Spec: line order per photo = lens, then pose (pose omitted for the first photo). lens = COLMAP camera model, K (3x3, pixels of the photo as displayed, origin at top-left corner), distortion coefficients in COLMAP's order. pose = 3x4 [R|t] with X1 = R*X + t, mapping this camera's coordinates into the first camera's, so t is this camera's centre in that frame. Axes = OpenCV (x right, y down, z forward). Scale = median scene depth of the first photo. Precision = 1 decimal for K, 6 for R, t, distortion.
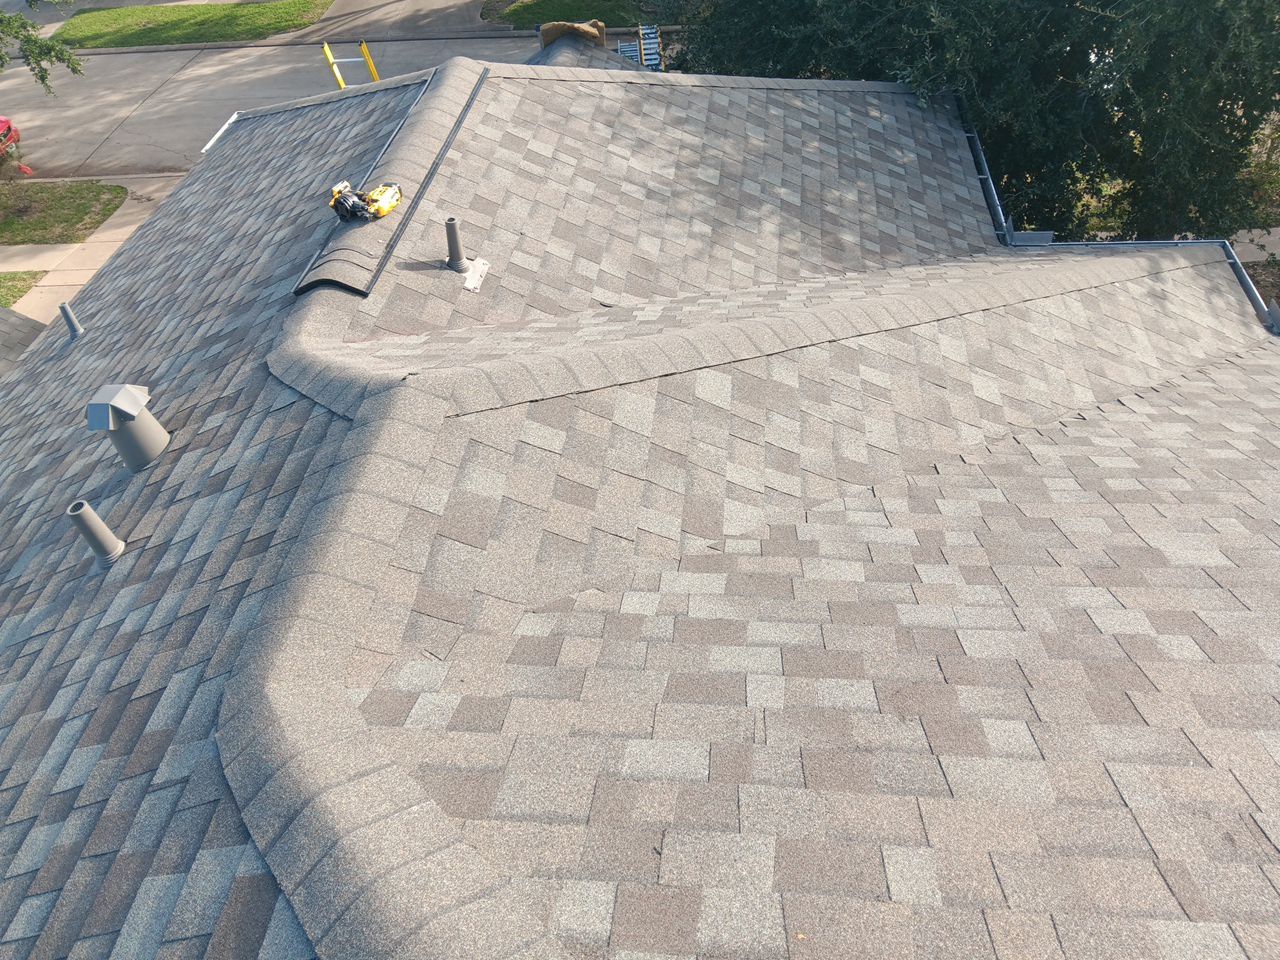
lens RADIAL K [[998.0, 0, 636.1], [0, 998.0, 487.7], [0, 0, 1]] dist [0.031126, -0.072513]
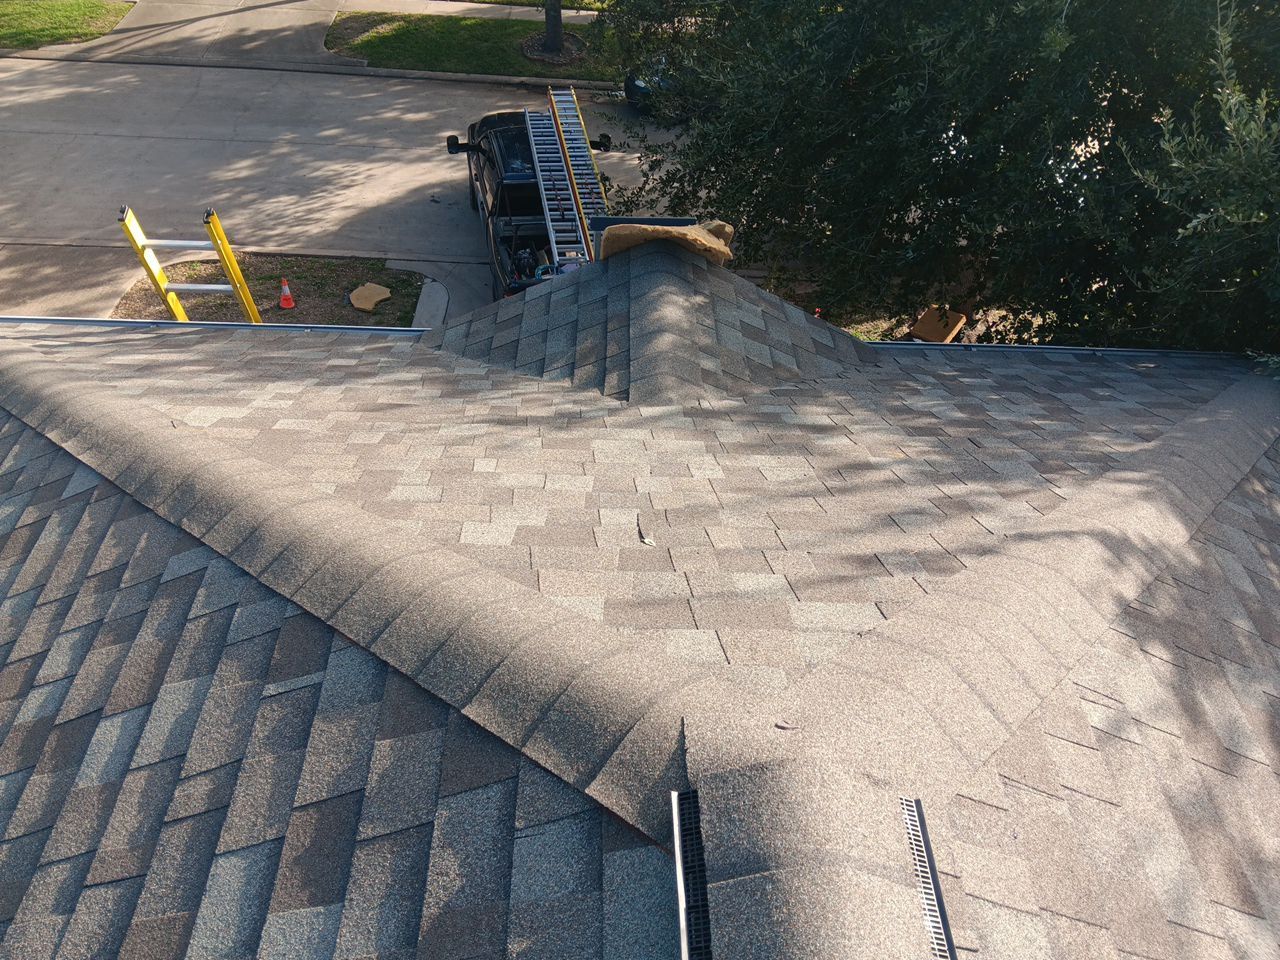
lens RADIAL K [[998.0, 0, 641.1], [0, 998.0, 479.3], [0, 0, 1]] dist [0.031126, -0.072513]
pose [[0.981883, 0.011297, 0.189152, -0.169186], [-0.007059, 0.999709, -0.023064, -0.325173], [-0.189358, 0.021311, 0.981677, 0.521094]]
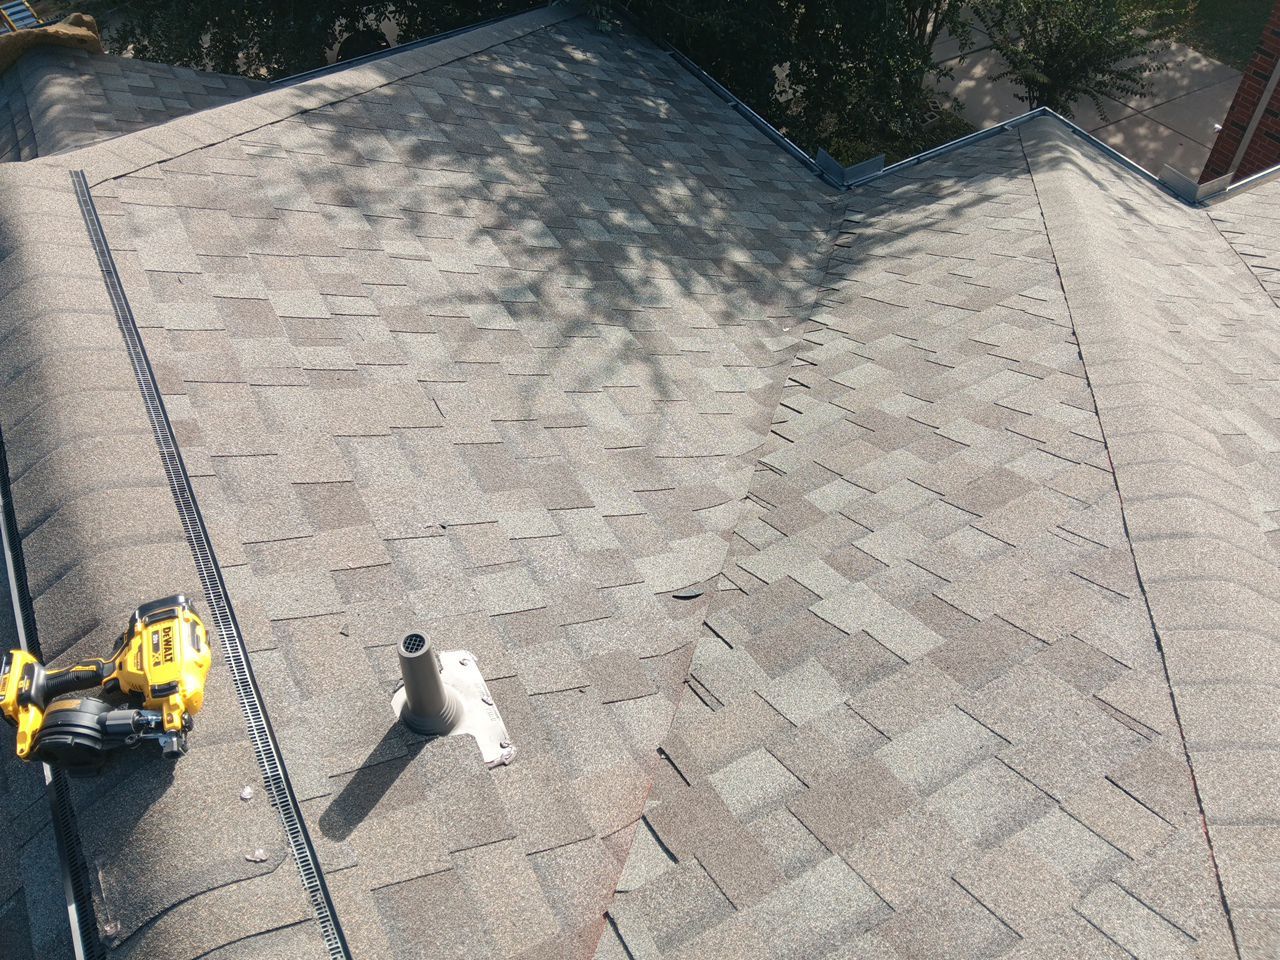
lens RADIAL K [[998.0, 0, 651.8], [0, 998.0, 476.8], [0, 0, 1]] dist [0.031126, -0.072513]
pose [[0.813024, -0.408898, 0.414481, -0.120083], [0.378127, 0.912146, 0.158145, -0.173331], [-0.442733, 0.028151, 0.896212, 0.312644]]
